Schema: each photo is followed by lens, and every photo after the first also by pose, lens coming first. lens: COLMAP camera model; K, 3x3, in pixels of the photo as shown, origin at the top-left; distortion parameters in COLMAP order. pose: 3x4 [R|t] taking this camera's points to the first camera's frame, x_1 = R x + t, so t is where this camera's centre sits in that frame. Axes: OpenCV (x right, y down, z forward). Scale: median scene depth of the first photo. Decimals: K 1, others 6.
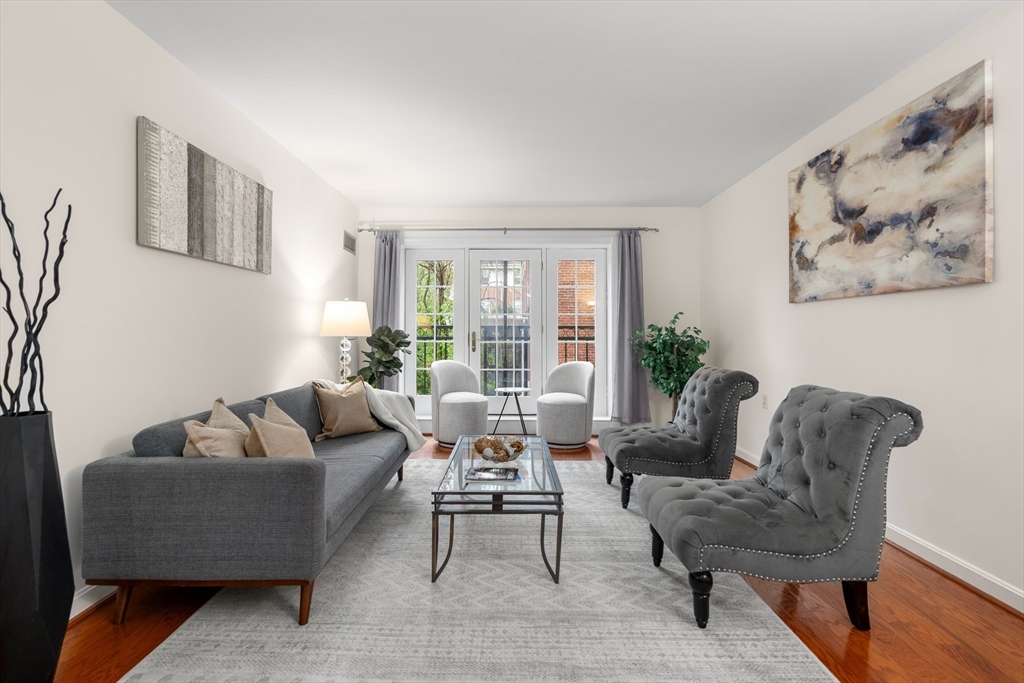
lens RADIAL K [[468.8, 0, 499.5], [0, 468.8, 324.3], [0, 0, 1]] dist [-0.007321, 0.002726]
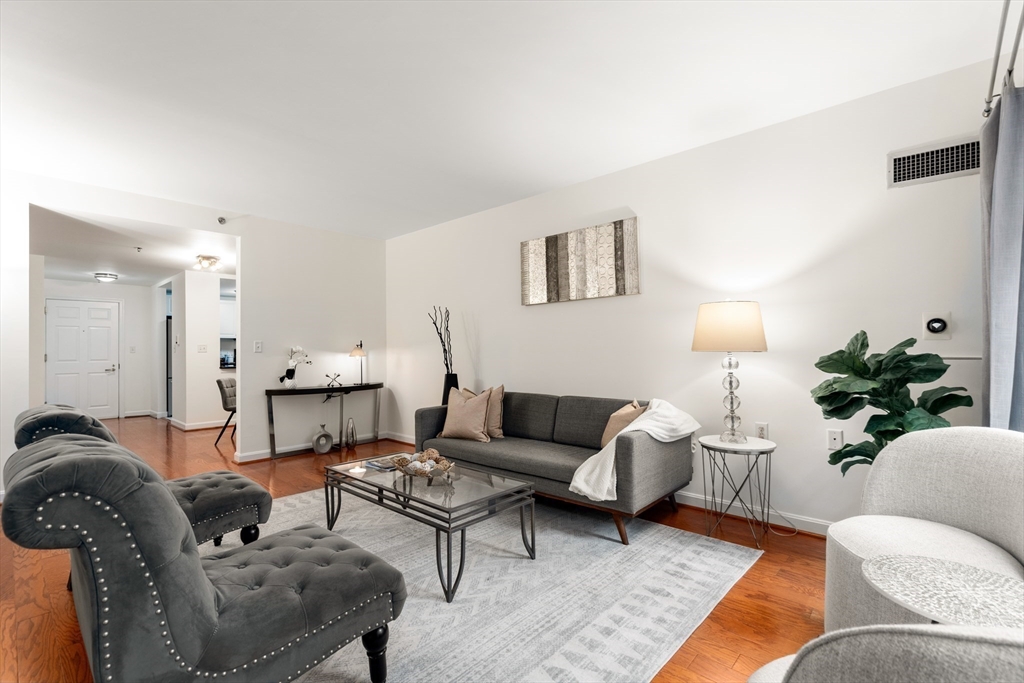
lens RADIAL K [[468.8, 0, 510.2], [0, 468.8, 341.8], [0, 0, 1]] dist [-0.007321, 0.002726]
pose [[-0.662656, -0.004683, -0.748909, 0.496990], [0.022459, 0.999406, -0.026121, 0.024766], [0.748587, -0.034129, -0.662157, 1.440997]]
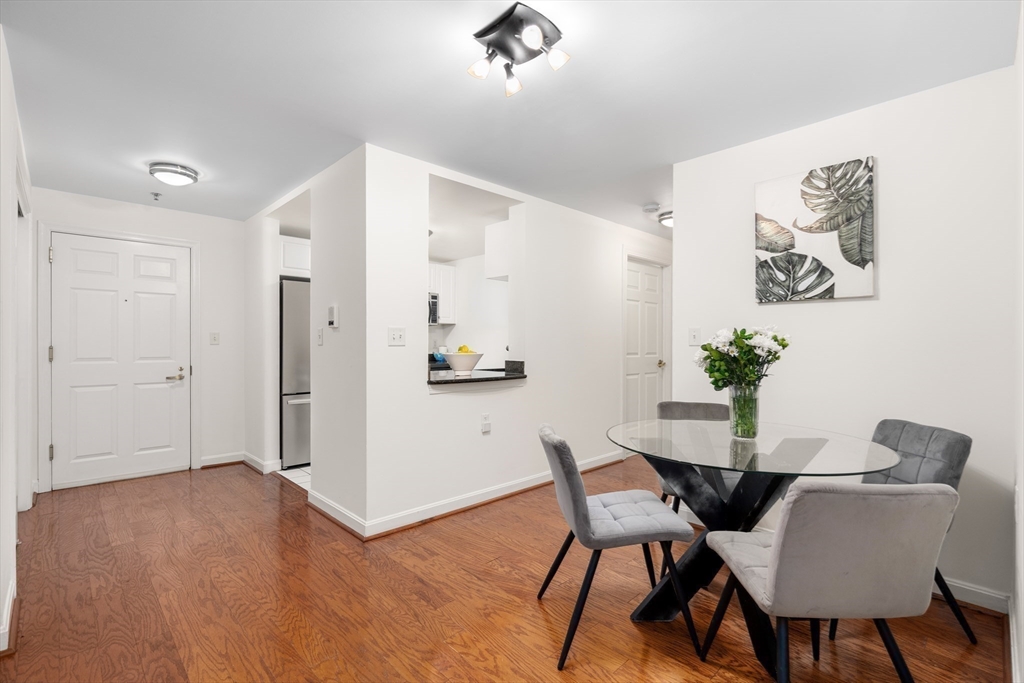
lens RADIAL K [[468.8, 0, 511.2], [0, 468.8, 345.2], [0, 0, 1]] dist [-0.007321, 0.002726]
pose [[-0.700842, -0.000504, -0.713316, 0.327807], [0.008743, 0.999919, -0.009297, -0.005332], [0.713263, -0.012752, -0.700781, -0.123019]]
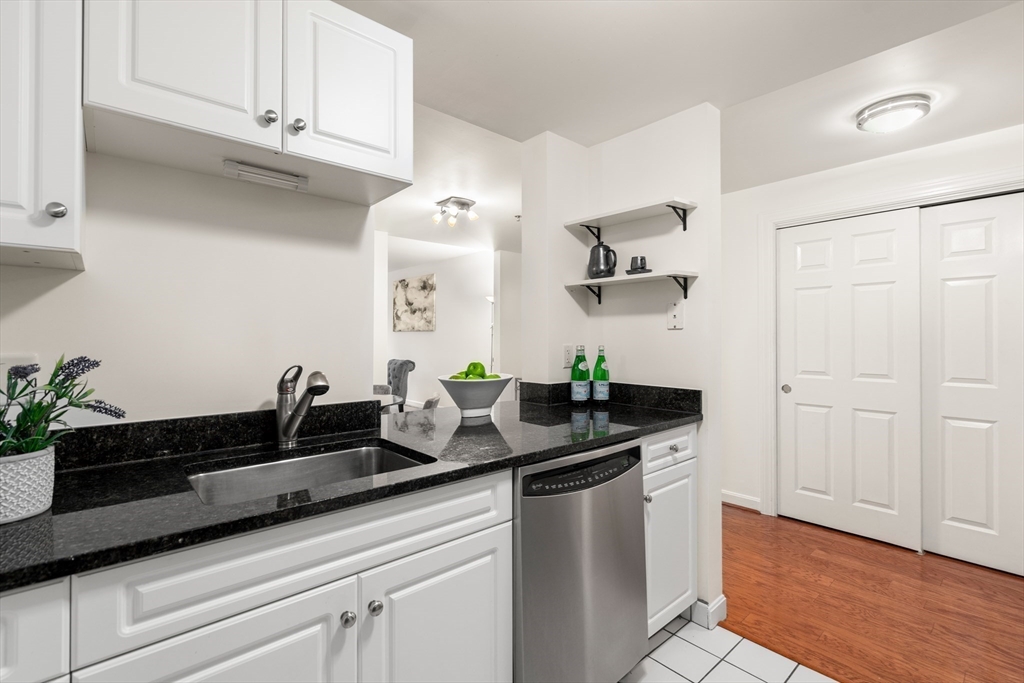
lens RADIAL K [[468.8, 0, 518.7], [0, 468.8, 333.1], [0, 0, 1]] dist [-0.007321, 0.002726]
pose [[0.716945, 0.006437, 0.697100, -0.704484], [-0.012723, 0.999912, 0.003852, -0.055317], [-0.697014, -0.011631, 0.716964, -1.373493]]
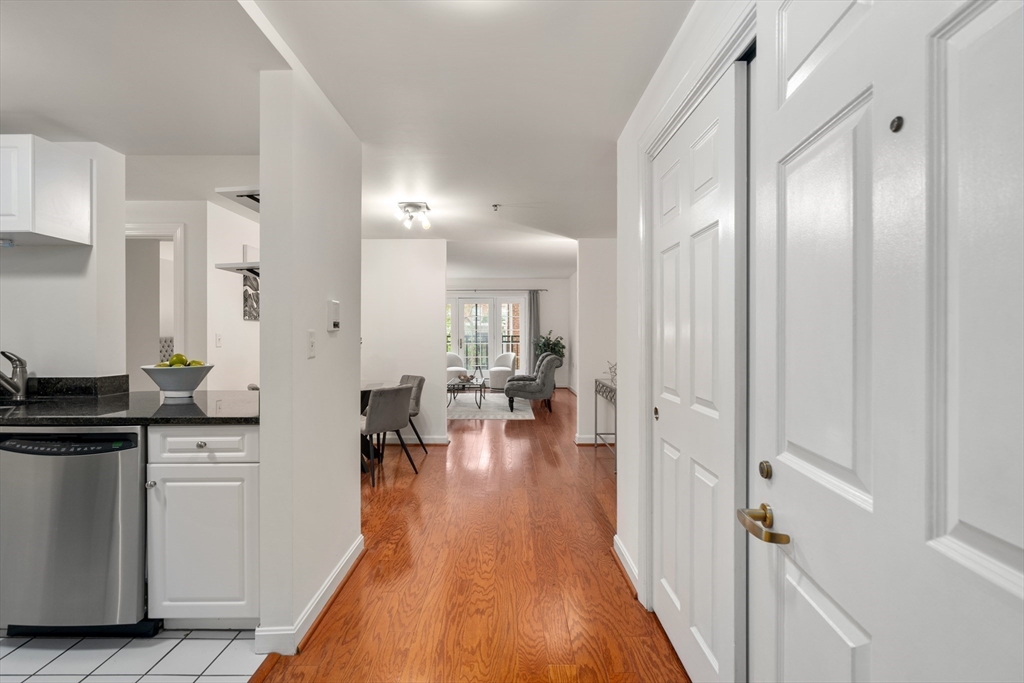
lens RADIAL K [[468.8, 0, 512.8], [0, 468.8, 340.7], [0, 0, 1]] dist [-0.007321, 0.002726]
pose [[0.999297, -0.005767, 0.037048, 0.151984], [0.004676, 0.999555, 0.029472, -0.055433], [-0.037201, -0.029278, 0.998879, -1.658451]]
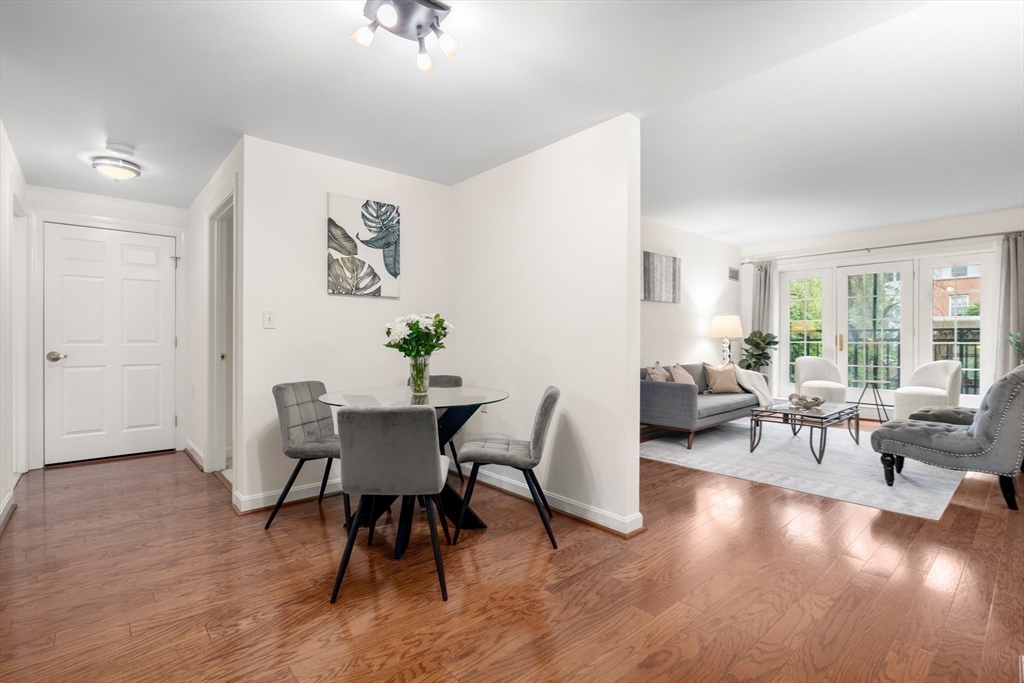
lens RADIAL K [[468.8, 0, 508.2], [0, 468.8, 342.0], [0, 0, 1]] dist [-0.007321, 0.002726]
pose [[0.675644, 0.004170, -0.737216, 0.411877], [0.012482, 0.999776, 0.017095, 0.006257], [0.737122, -0.020752, 0.675441, -0.745887]]
